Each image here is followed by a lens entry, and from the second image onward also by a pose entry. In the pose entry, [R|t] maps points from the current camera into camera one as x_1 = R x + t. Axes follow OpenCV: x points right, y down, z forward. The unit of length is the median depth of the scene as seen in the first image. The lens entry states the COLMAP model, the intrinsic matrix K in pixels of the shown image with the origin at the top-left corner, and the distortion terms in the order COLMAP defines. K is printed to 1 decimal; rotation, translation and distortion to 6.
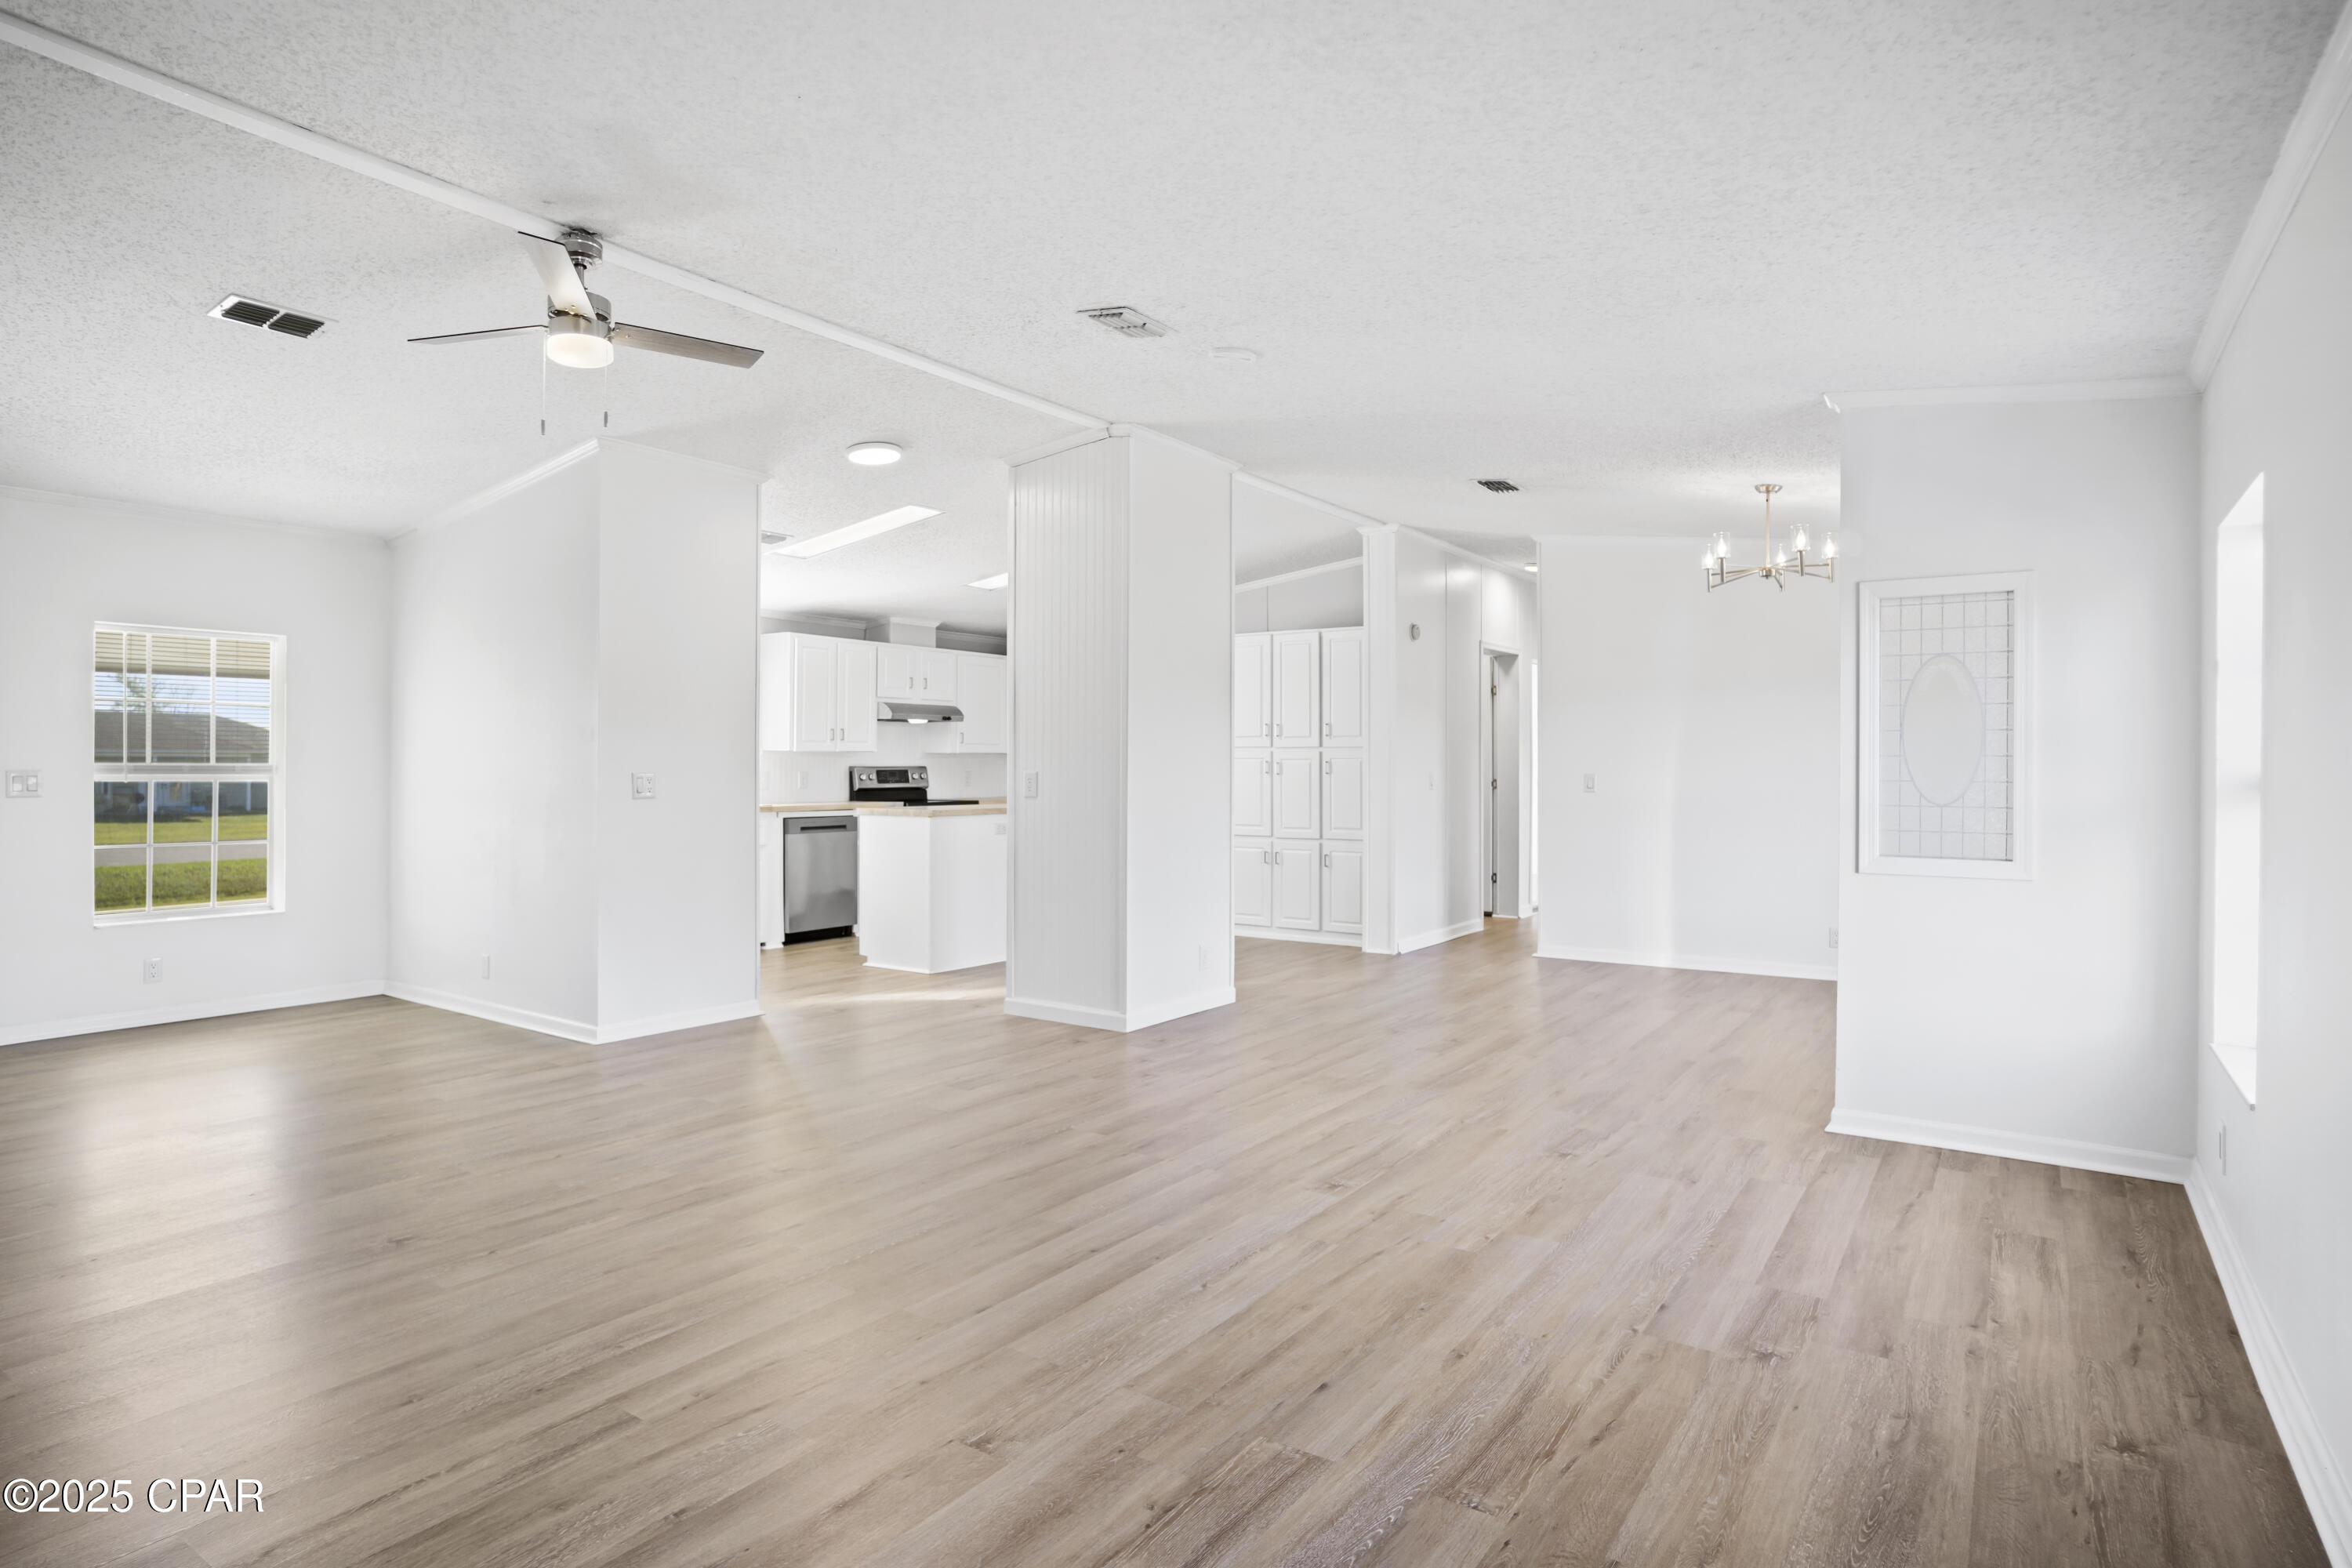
lens RADIAL K [[1272.2, 0, 1164.5], [0, 1272.2, 766.3], [0, 0, 1]] dist [-0.057995, 0.040620]
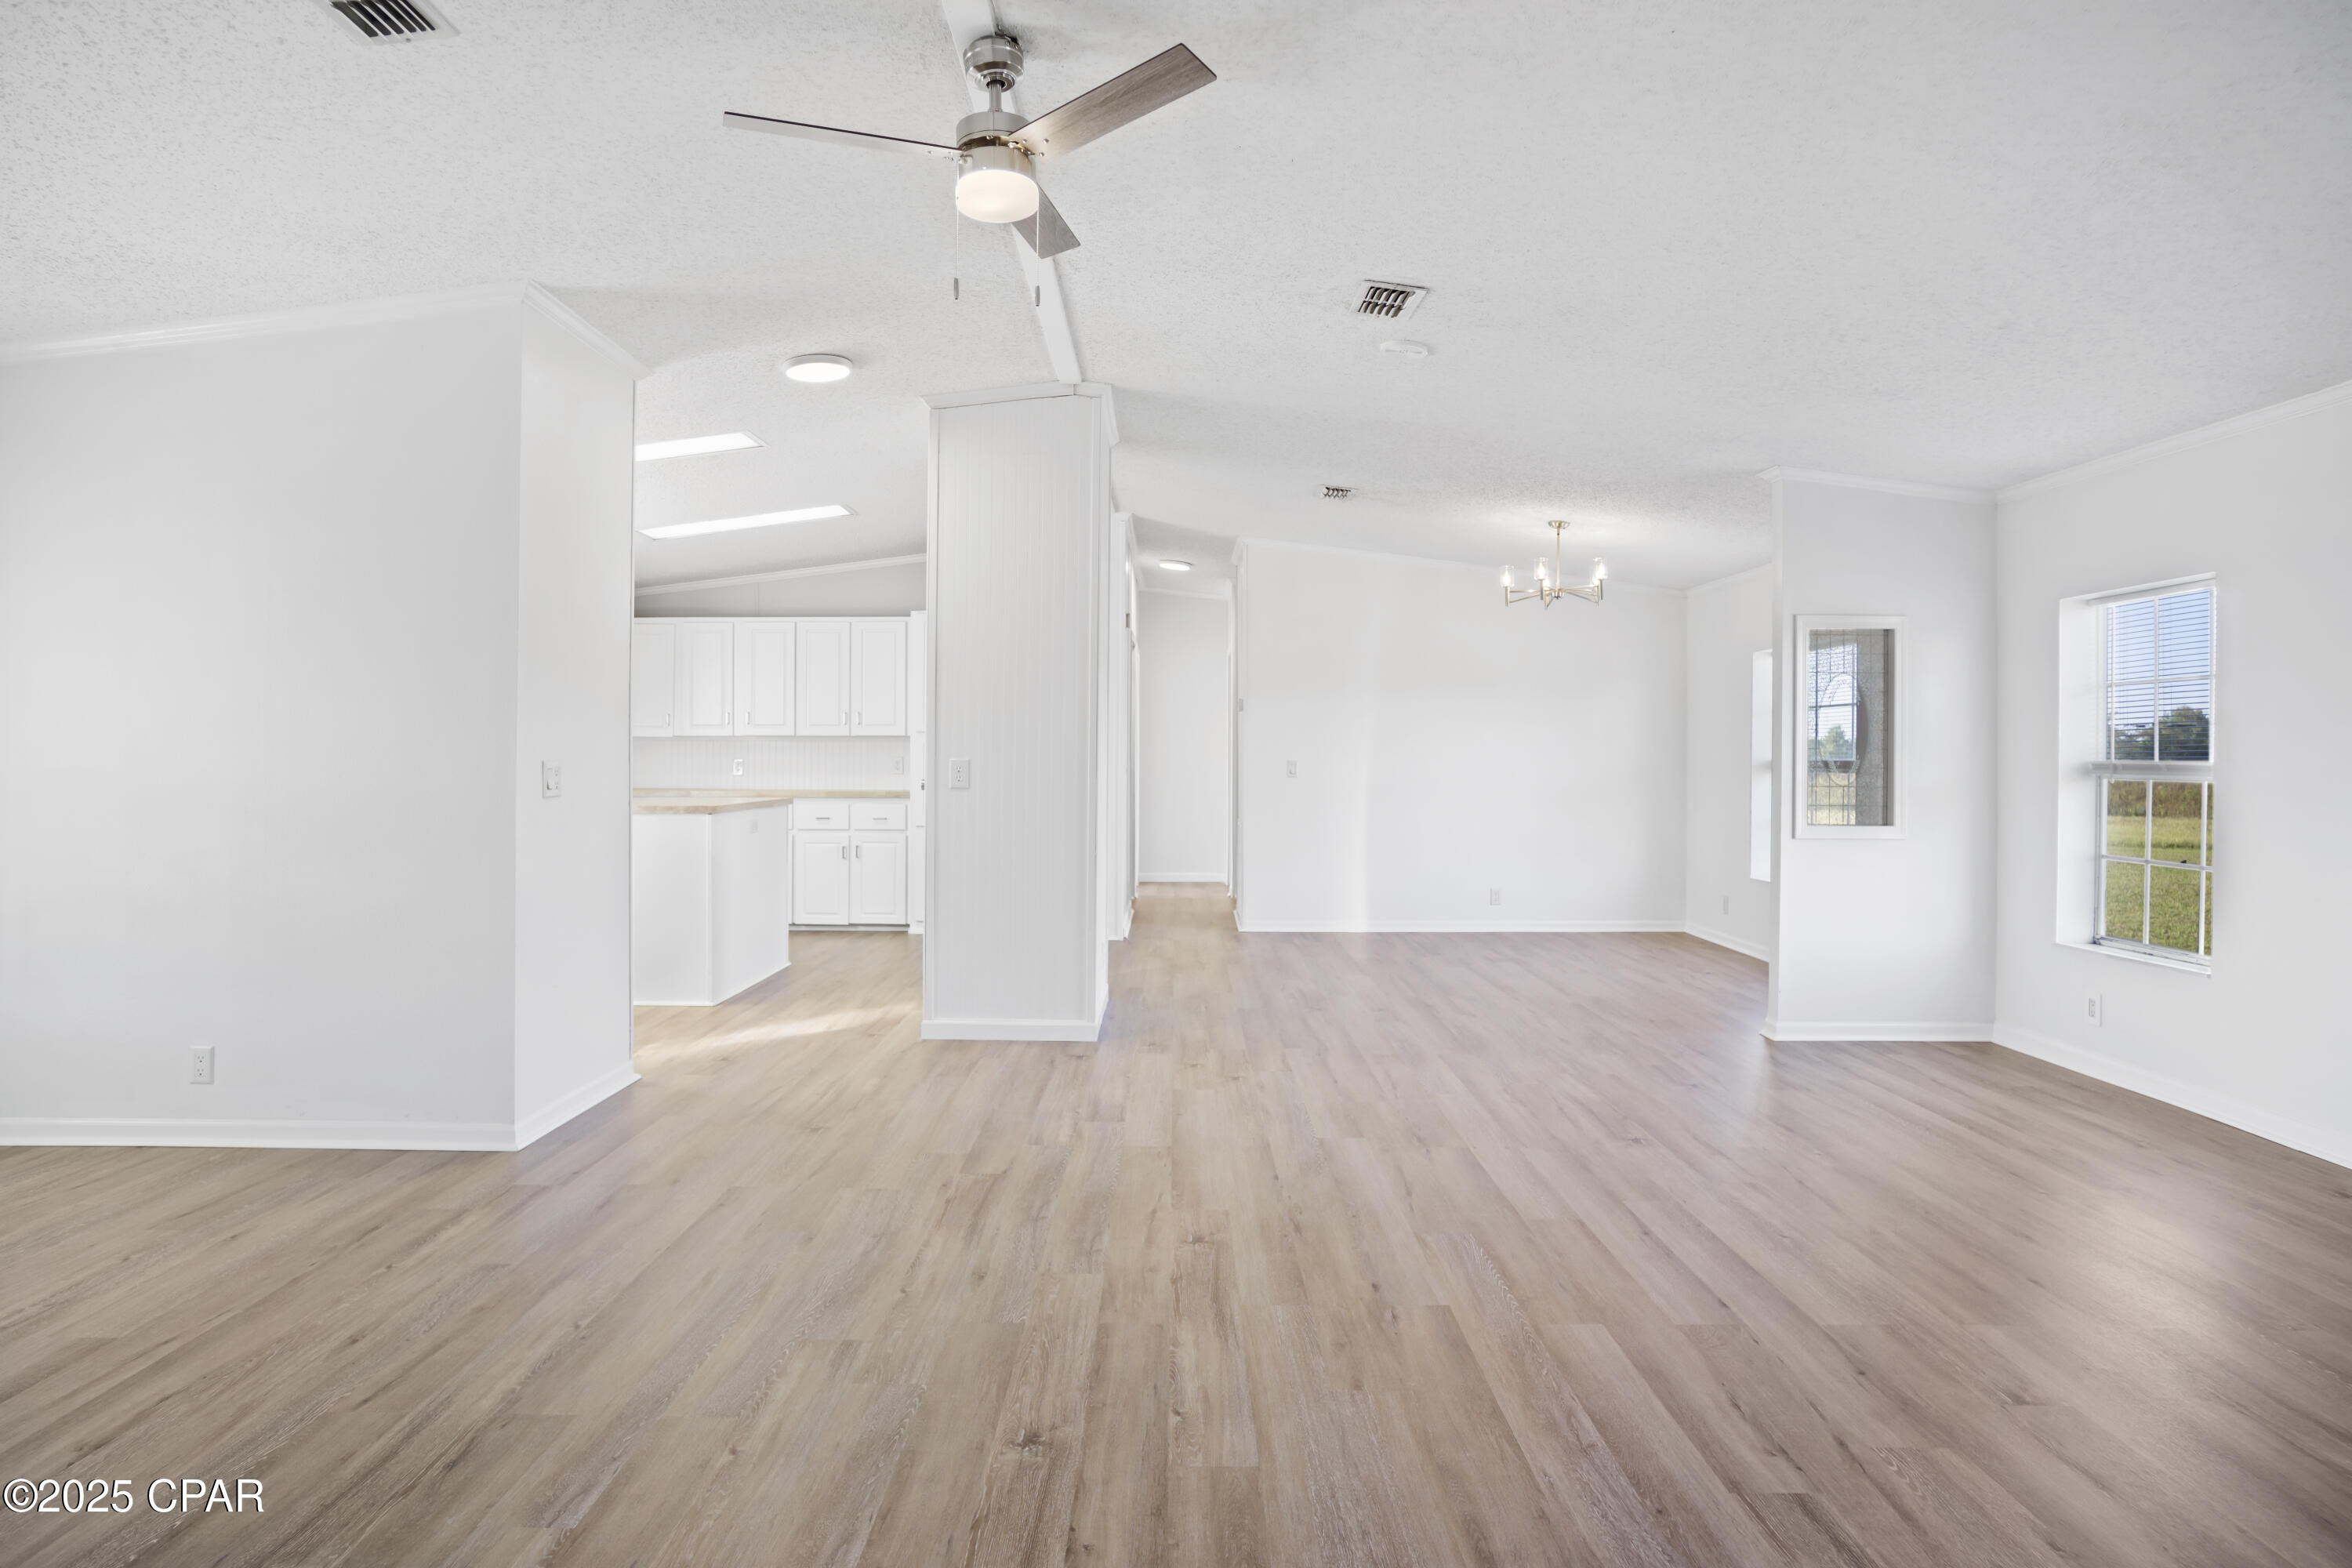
lens RADIAL K [[1272.2, 0, 1164.5], [0, 1272.2, 766.3], [0, 0, 1]] dist [-0.057995, 0.040620]
pose [[0.825788, -0.003612, 0.563969, -0.488995], [-0.003434, 0.999929, 0.011431, -0.001870], [-0.563970, -0.011376, 0.825717, 0.199338]]
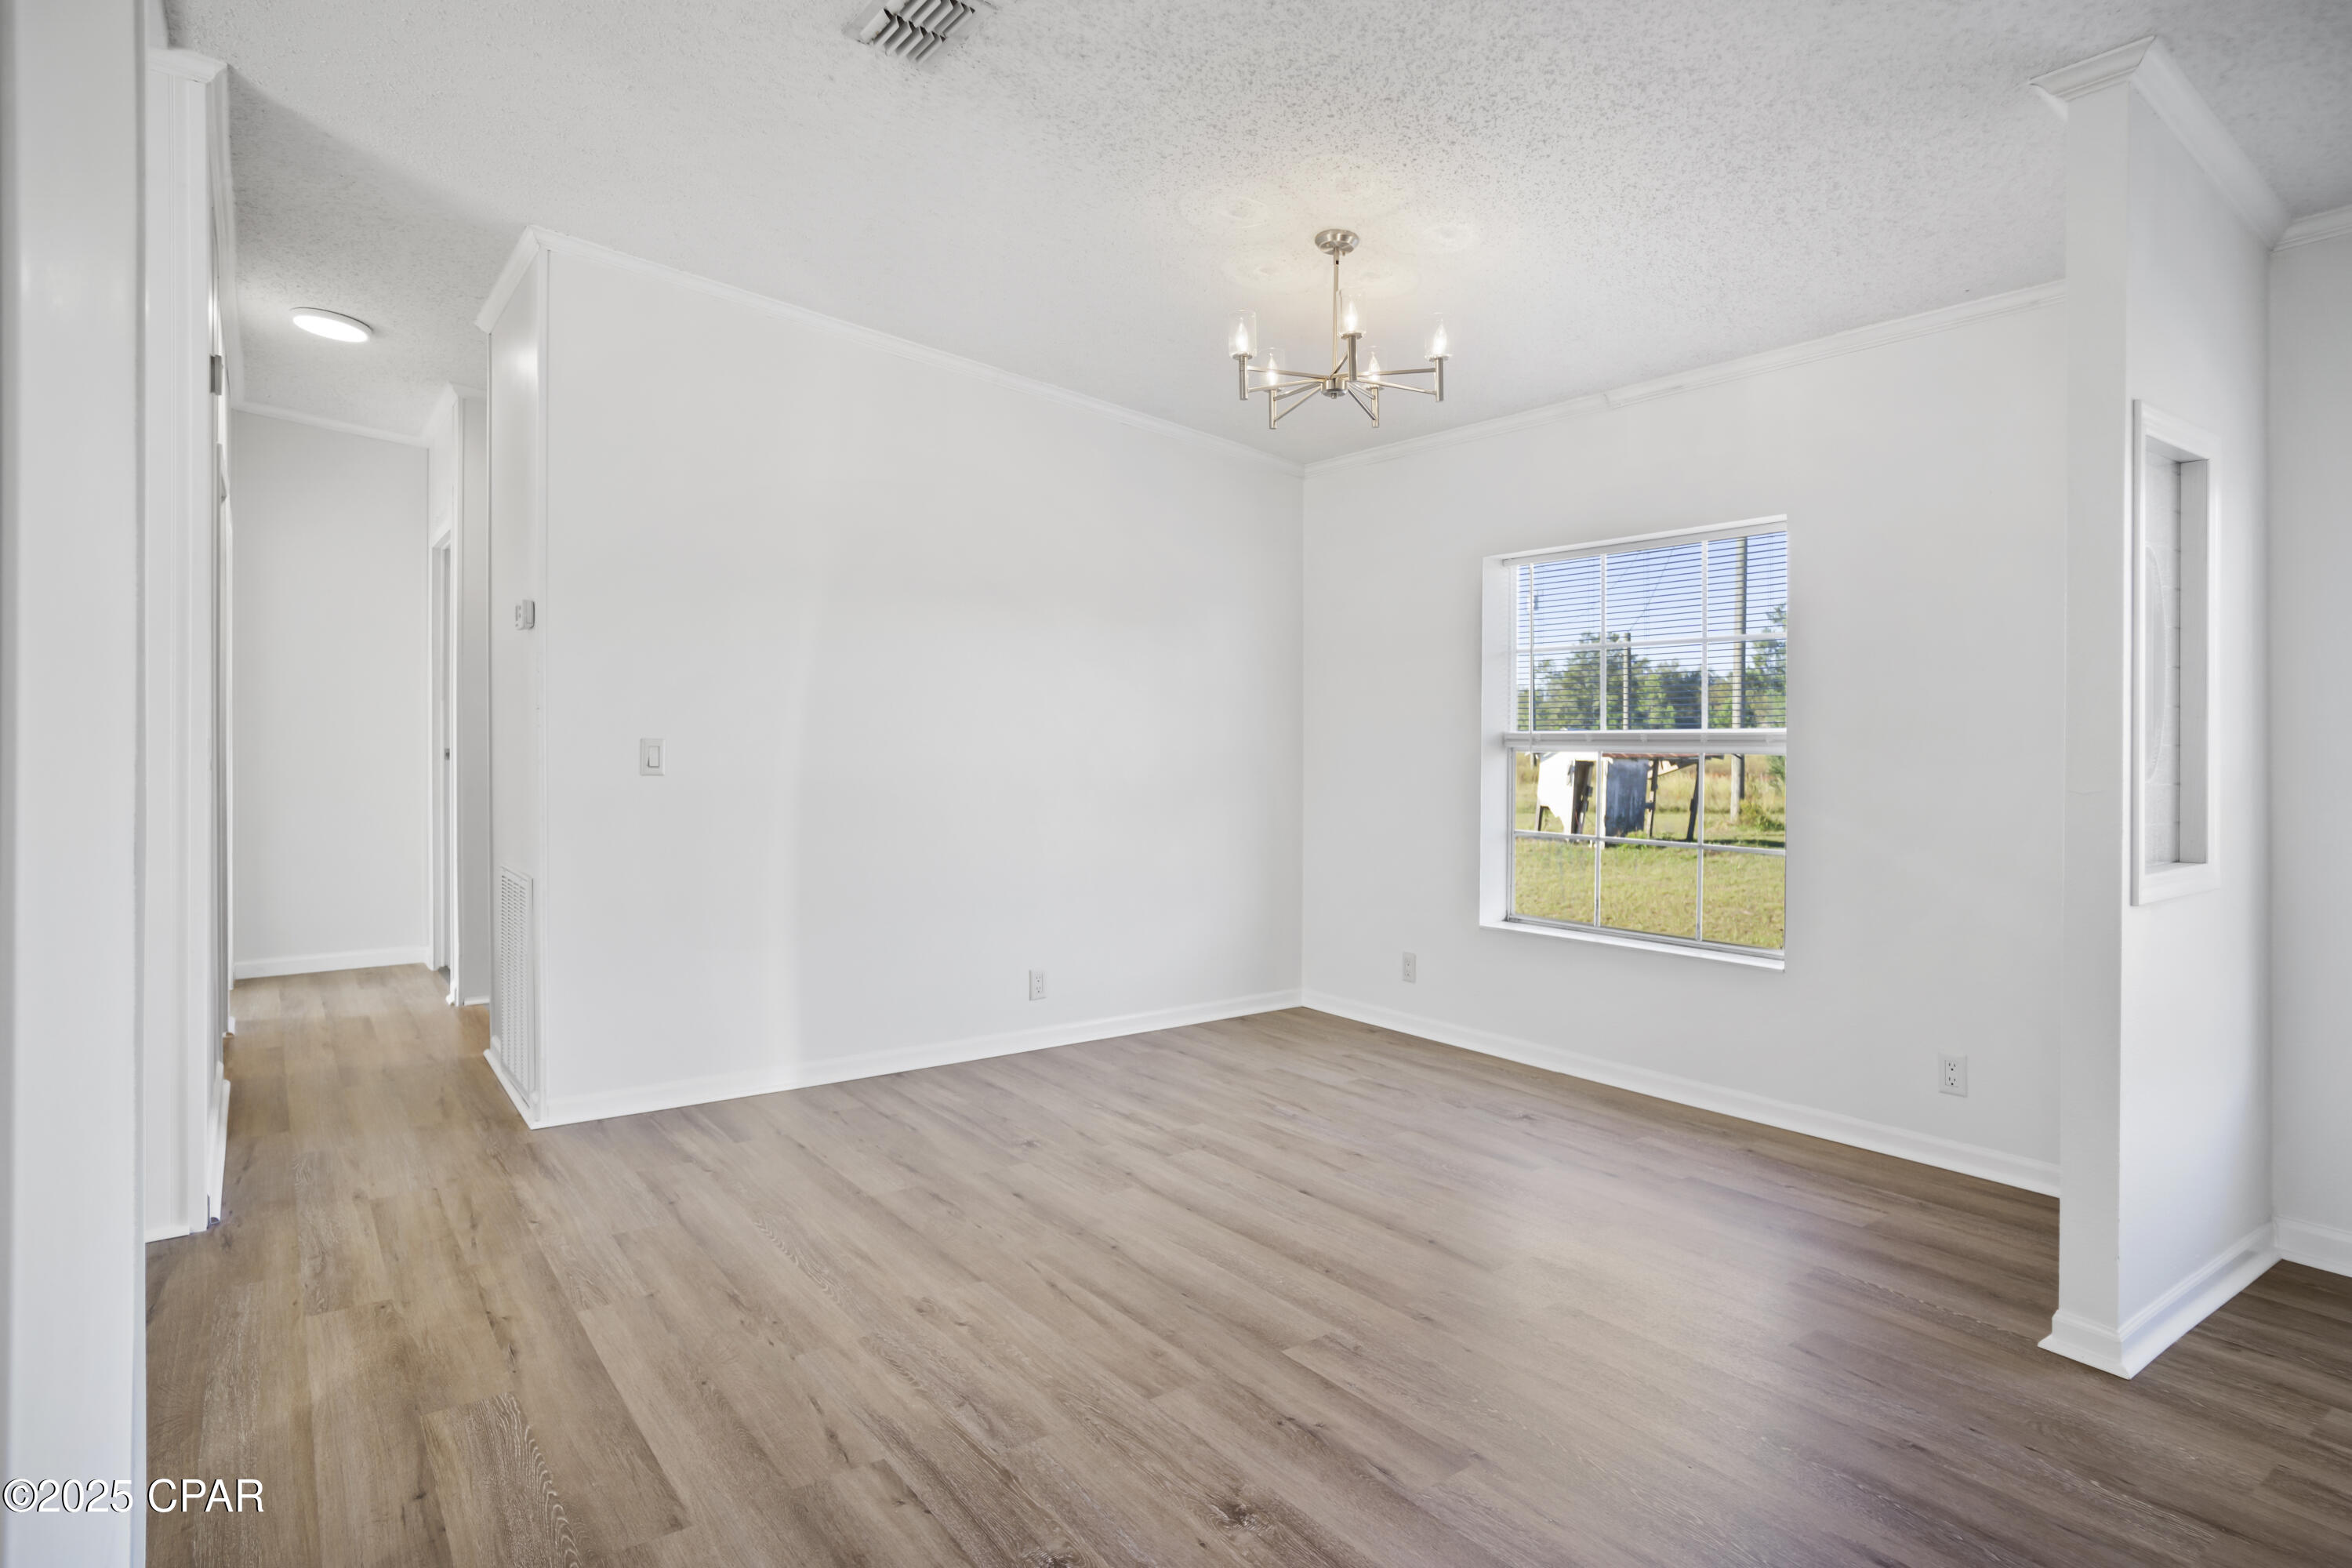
lens RADIAL K [[1279.4, 0, 1157.8], [0, 1279.4, 734.6], [0, 0, 1]] dist [-0.060694, 0.039909]
pose [[0.336023, -0.001056, 0.941853, -0.092862], [-0.000696, 0.999999, 0.001369, 0.004402], [-0.941854, -0.001116, 0.336021, 0.833312]]
